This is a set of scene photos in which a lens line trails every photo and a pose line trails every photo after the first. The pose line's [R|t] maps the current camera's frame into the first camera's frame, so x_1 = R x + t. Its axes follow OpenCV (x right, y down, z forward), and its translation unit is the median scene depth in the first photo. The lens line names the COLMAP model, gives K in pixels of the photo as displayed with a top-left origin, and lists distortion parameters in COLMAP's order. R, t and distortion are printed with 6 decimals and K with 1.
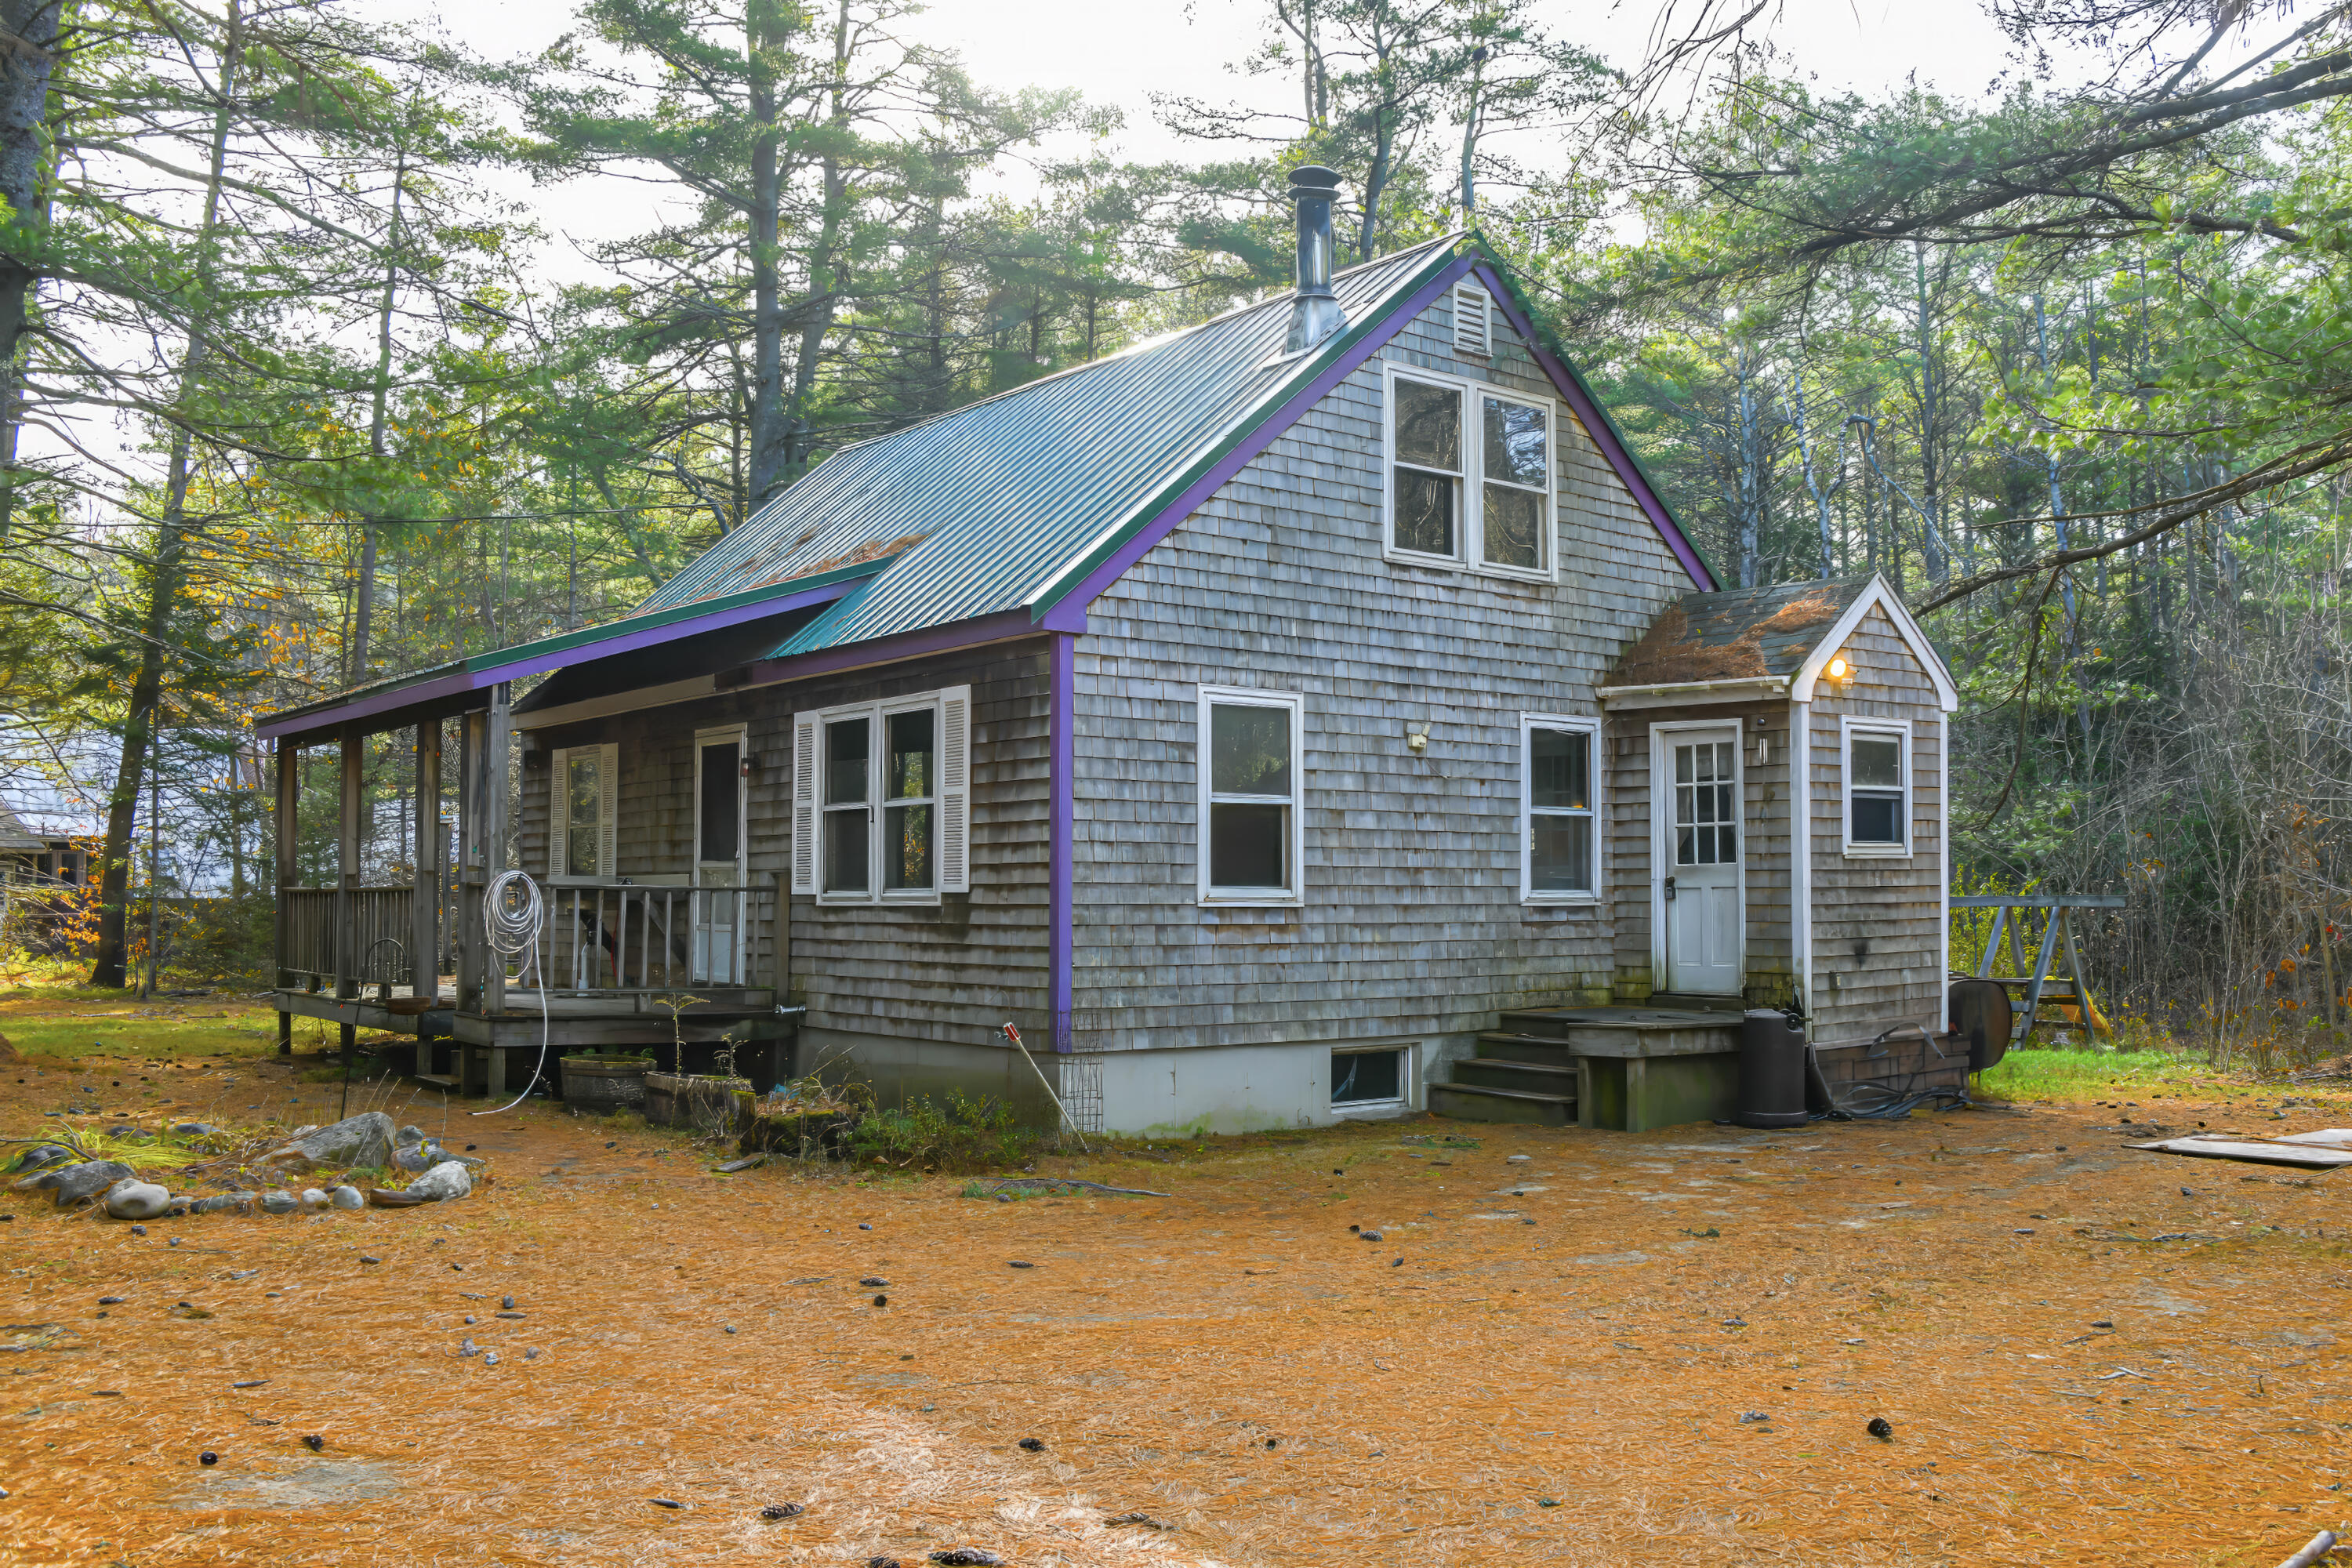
lens RADIAL K [[2037.9, 0, 1319.6], [0, 2037.9, 721.0], [0, 0, 1]] dist [-0.111257, 0.003891]
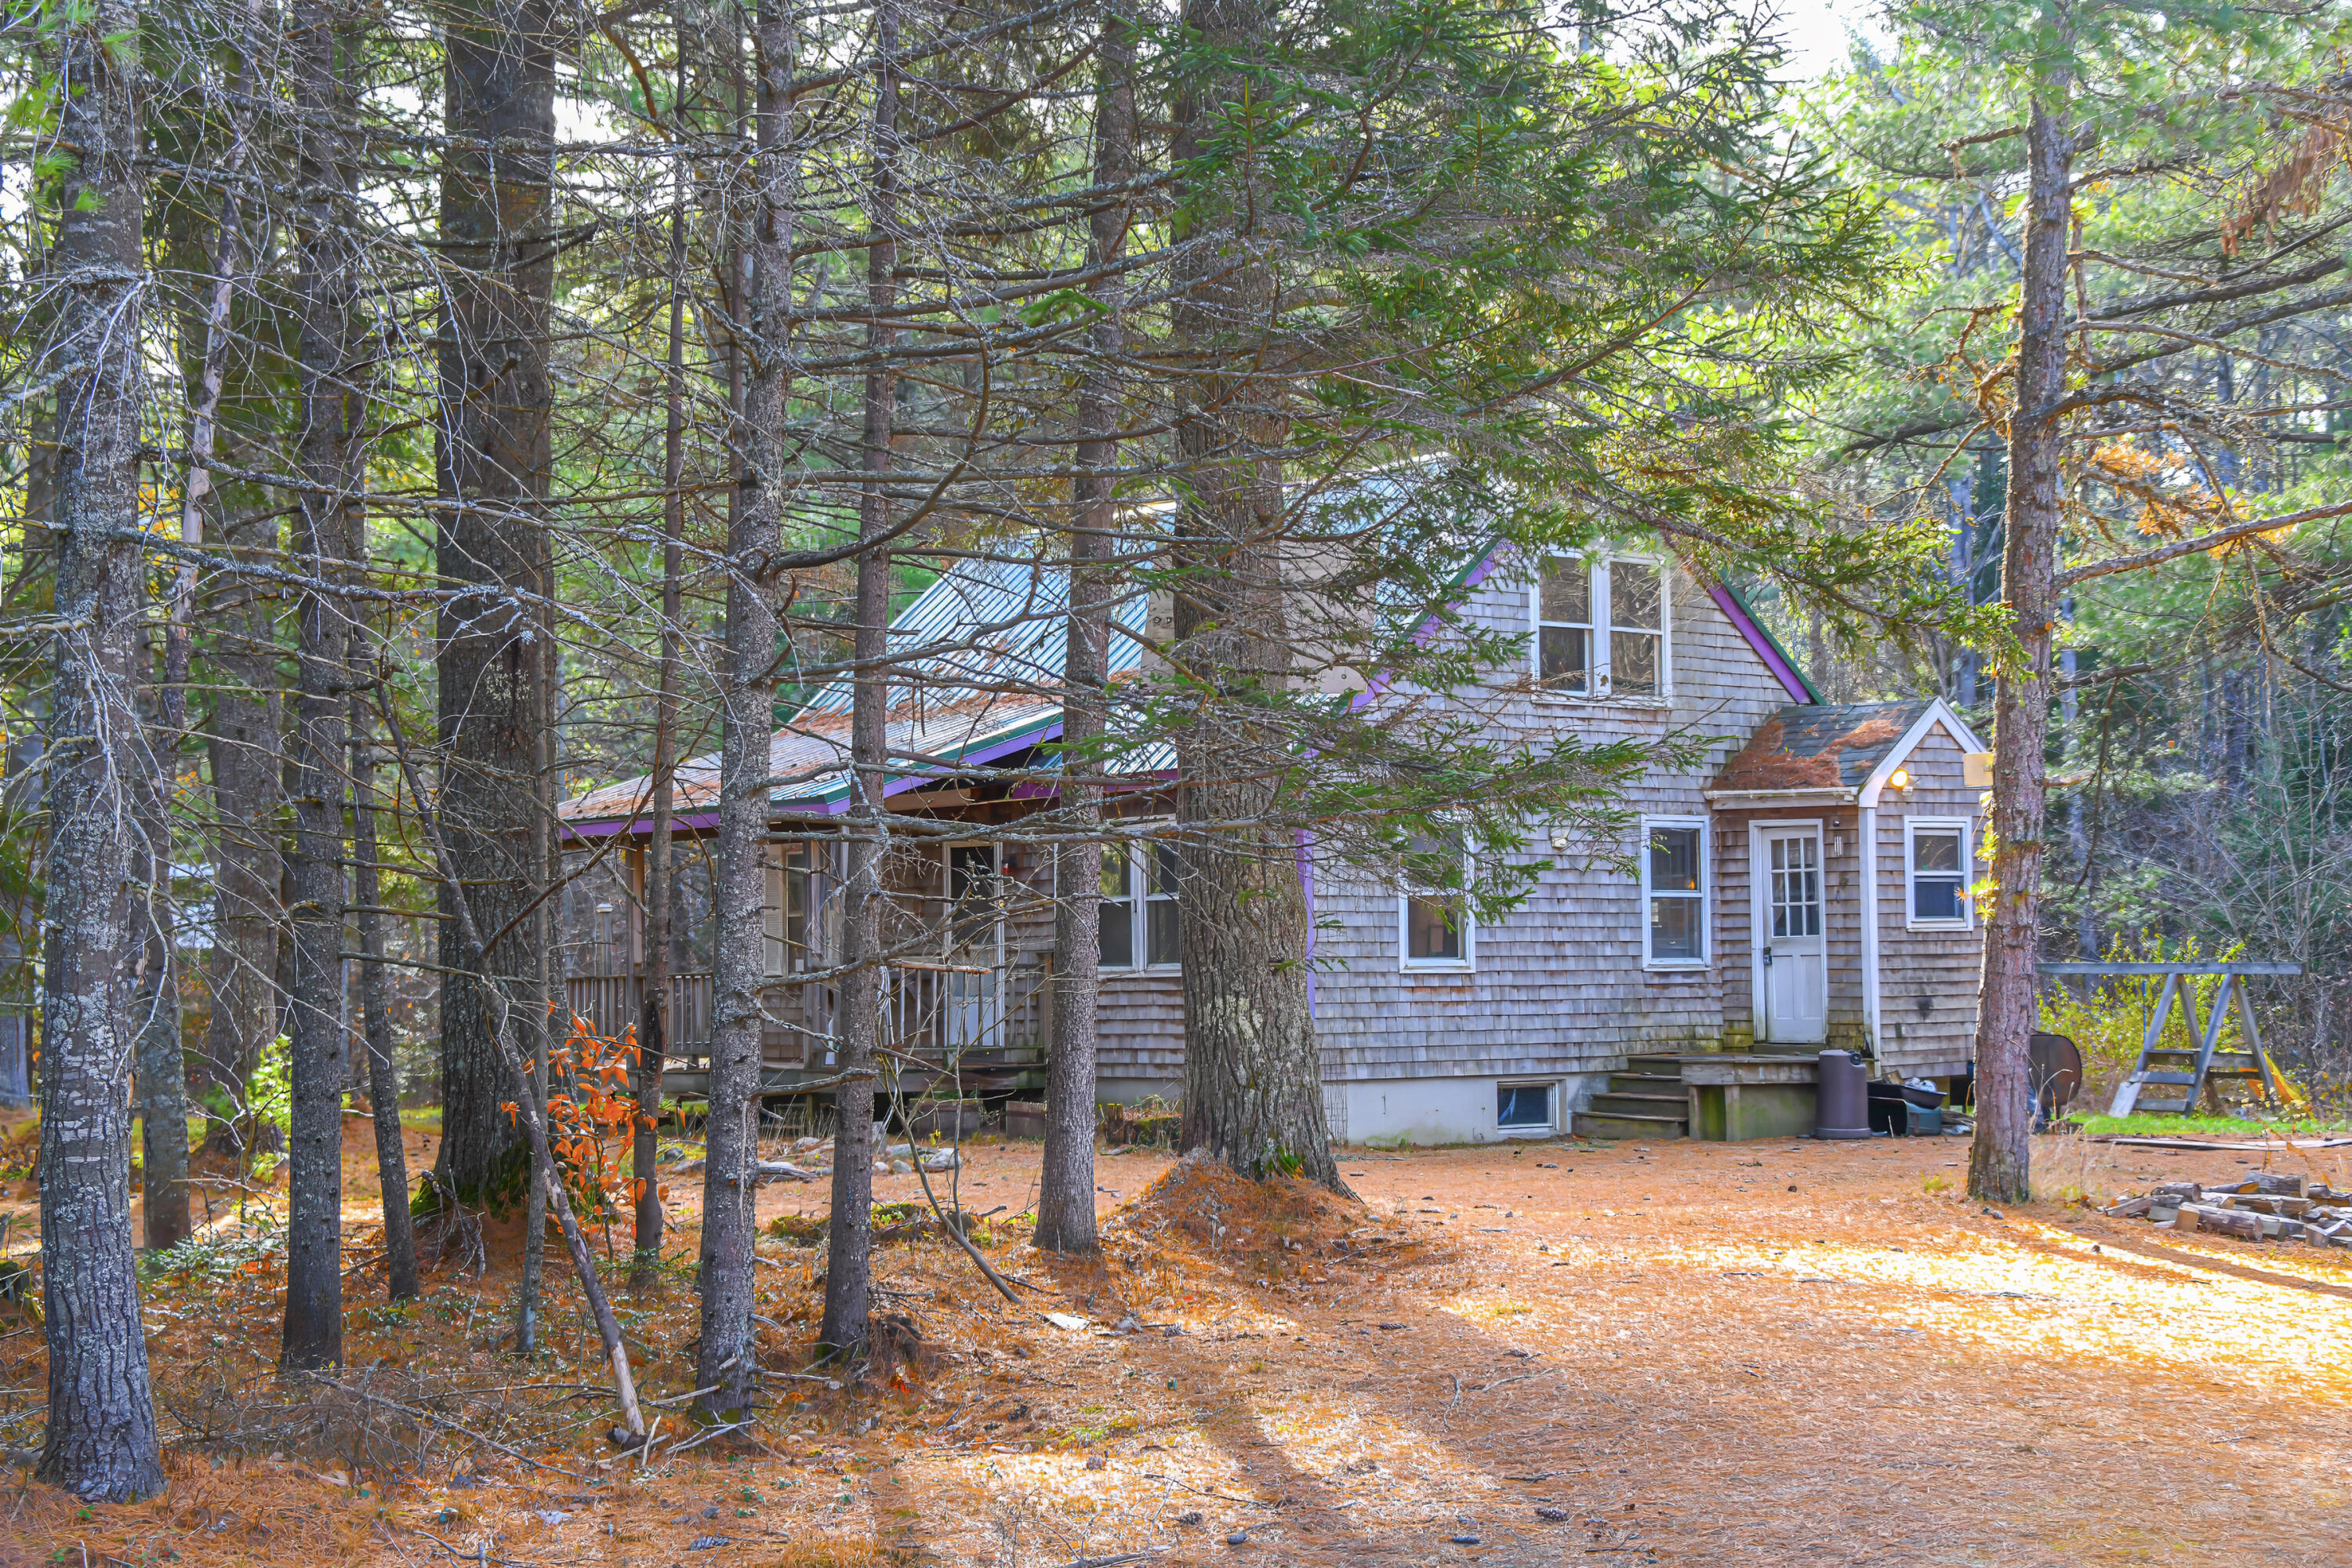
lens RADIAL K [[3597.3, 0, 1244.1], [0, 3597.3, 779.9], [0, 0, 1]] dist [0.354132, 0.011897]
pose [[0.999688, -0.014991, -0.019973, -0.101188], [0.015624, 0.999369, 0.031893, -0.101999], [0.019482, -0.032195, 0.999292, -1.232195]]
